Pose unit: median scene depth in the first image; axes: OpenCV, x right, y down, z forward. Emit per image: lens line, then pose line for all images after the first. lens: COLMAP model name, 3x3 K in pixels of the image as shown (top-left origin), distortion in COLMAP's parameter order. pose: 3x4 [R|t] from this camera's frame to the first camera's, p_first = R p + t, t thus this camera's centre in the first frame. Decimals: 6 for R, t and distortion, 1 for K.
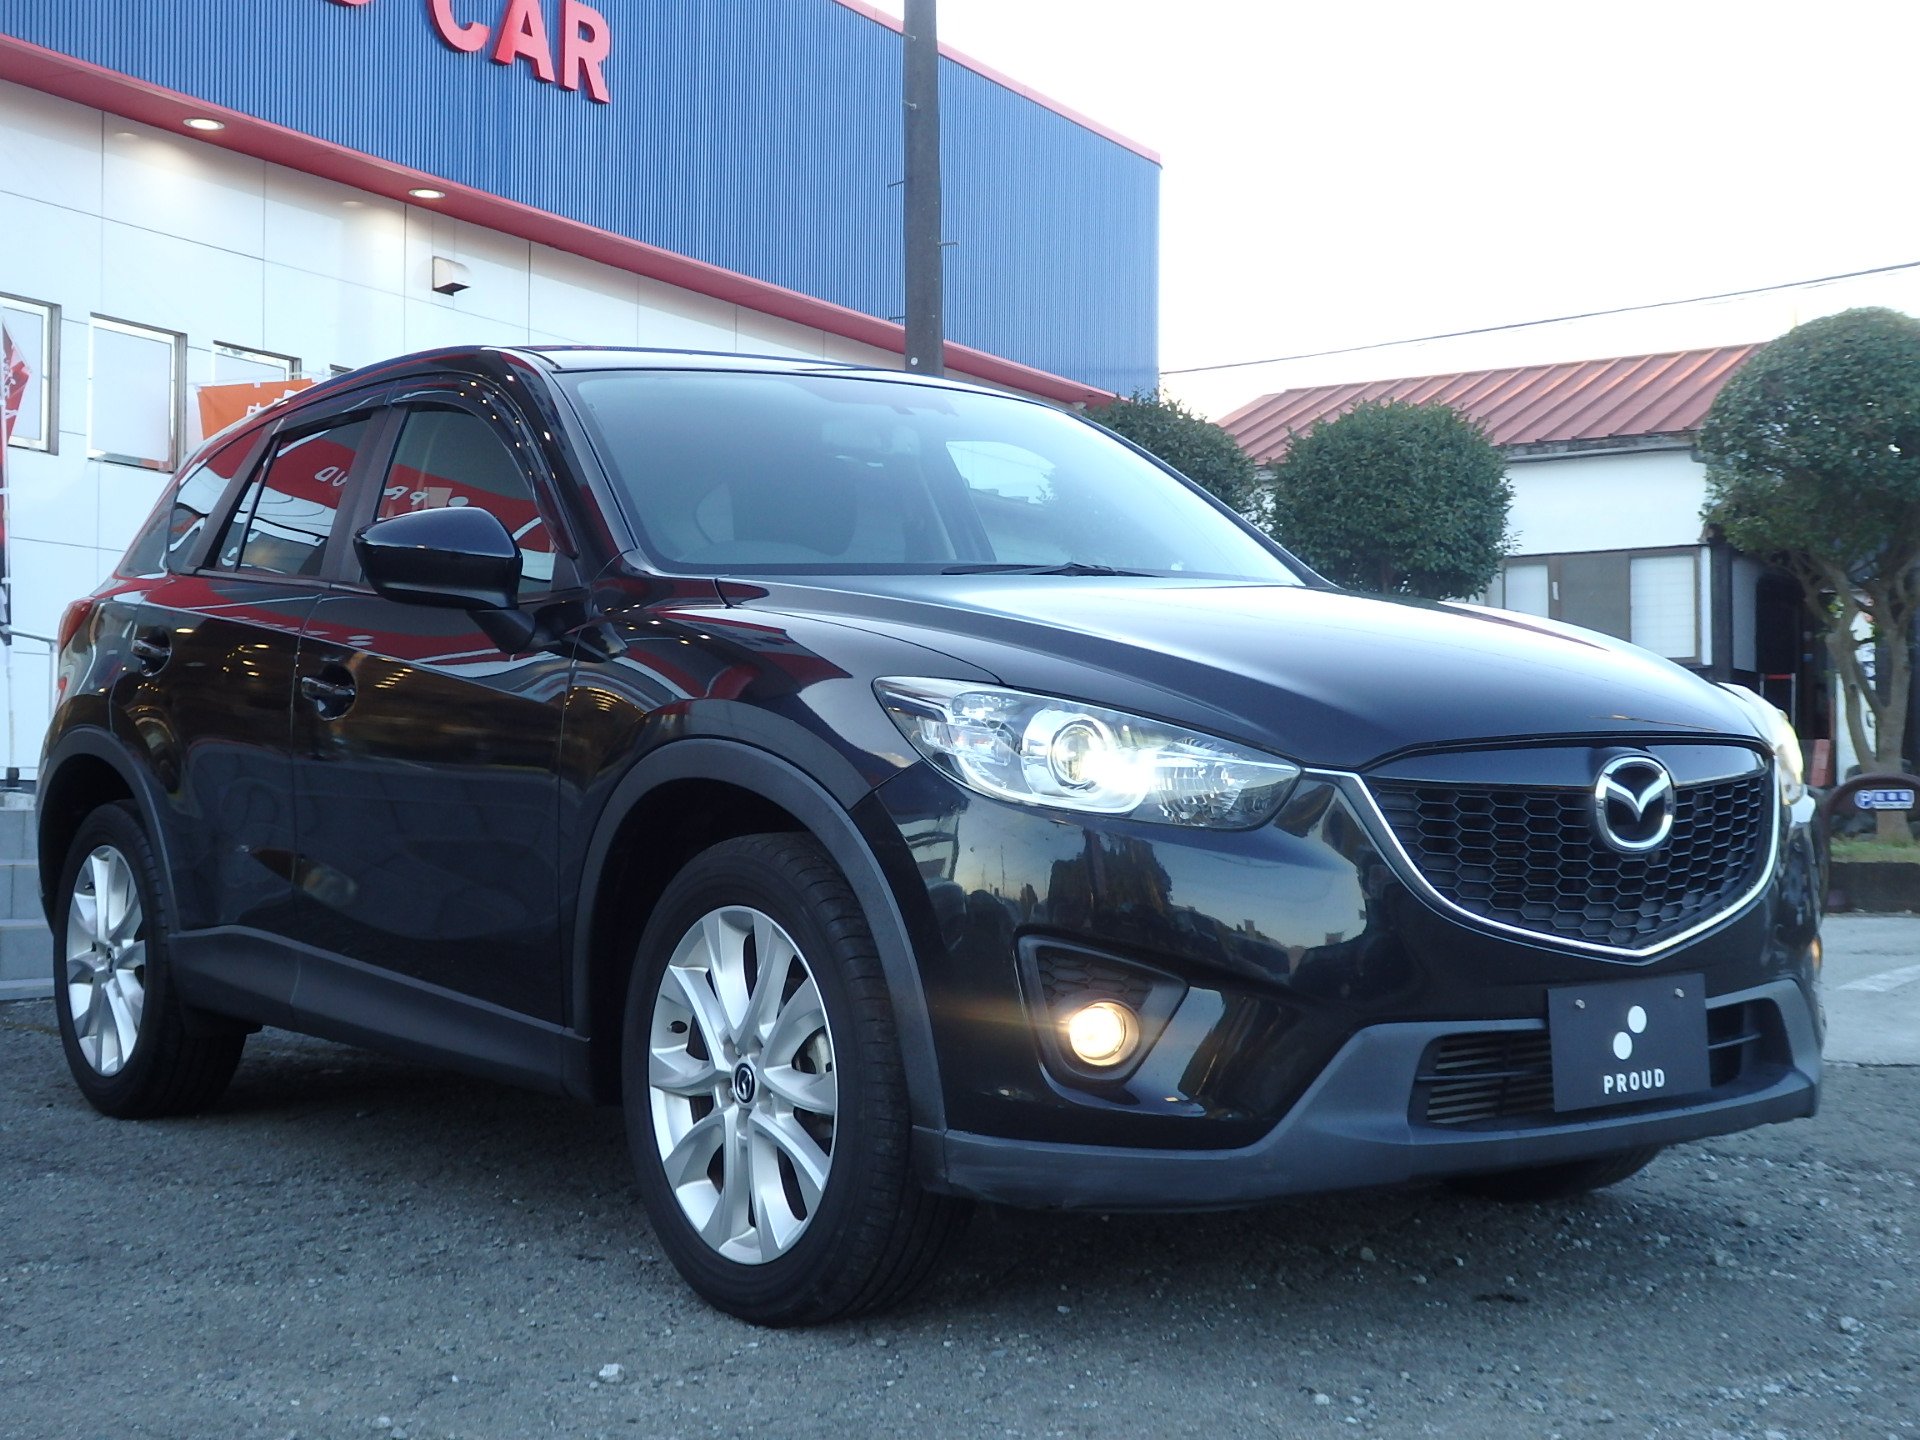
lens RADIAL K [[2672.6, 0, 958.4], [0, 2672.6, 720.7], [0, 0, 1]] dist [-0.000045, 0.000000]
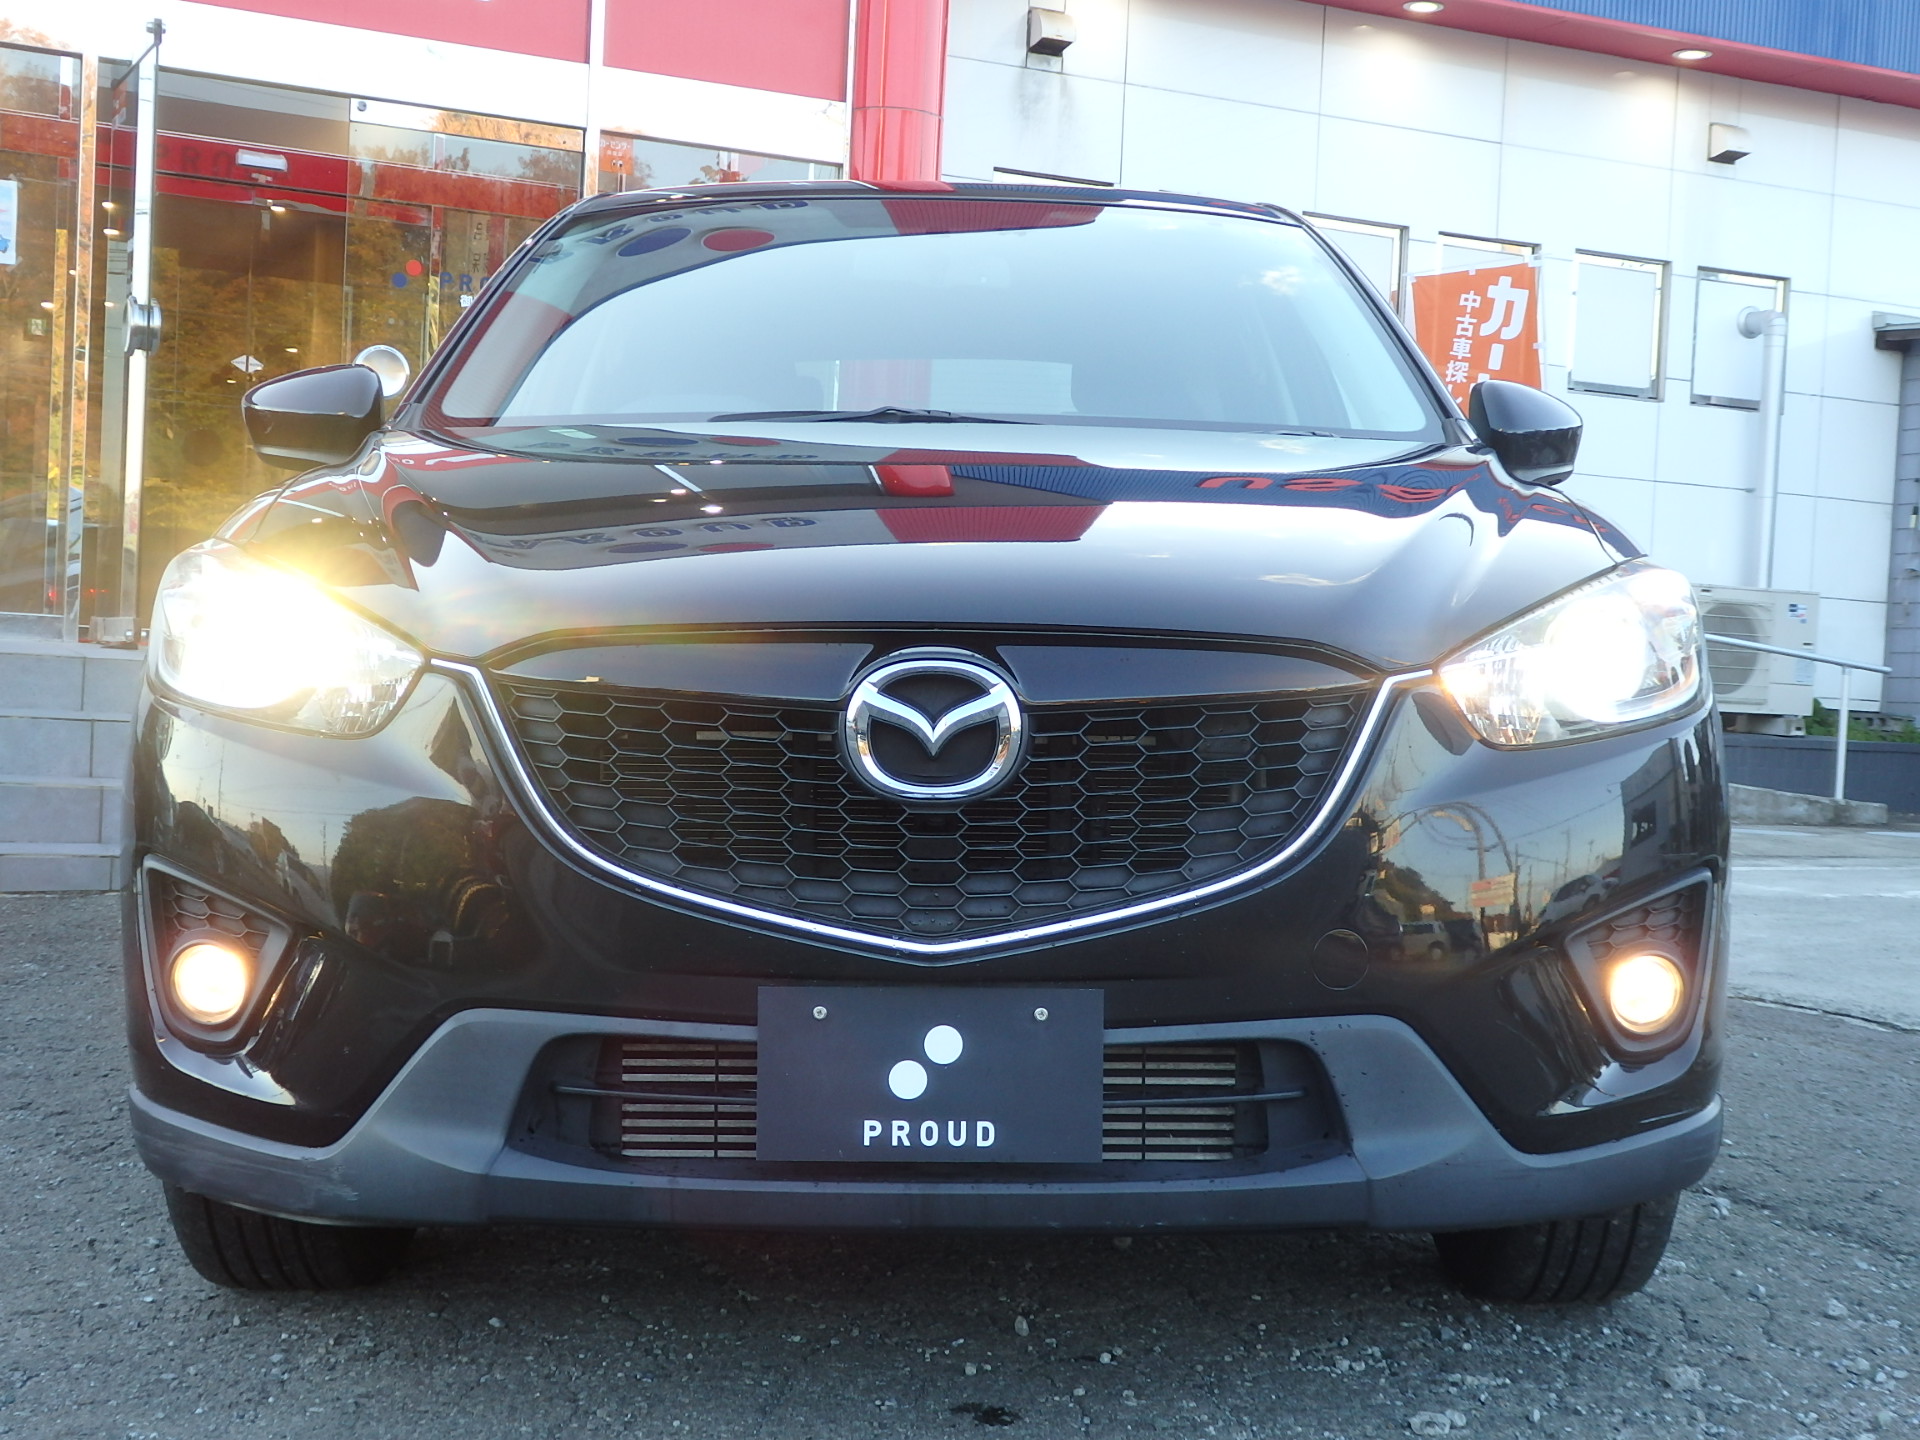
lens RADIAL K [[2672.6, 0, 961.6], [0, 2672.6, 720.8], [0, 0, 1]] dist [-0.000045, 0.000000]
pose [[0.804493, 0.038674, -0.592701, 0.662592], [-0.018957, 0.999041, 0.039458, 0.001748], [0.593659, -0.020508, 0.804455, 0.455357]]
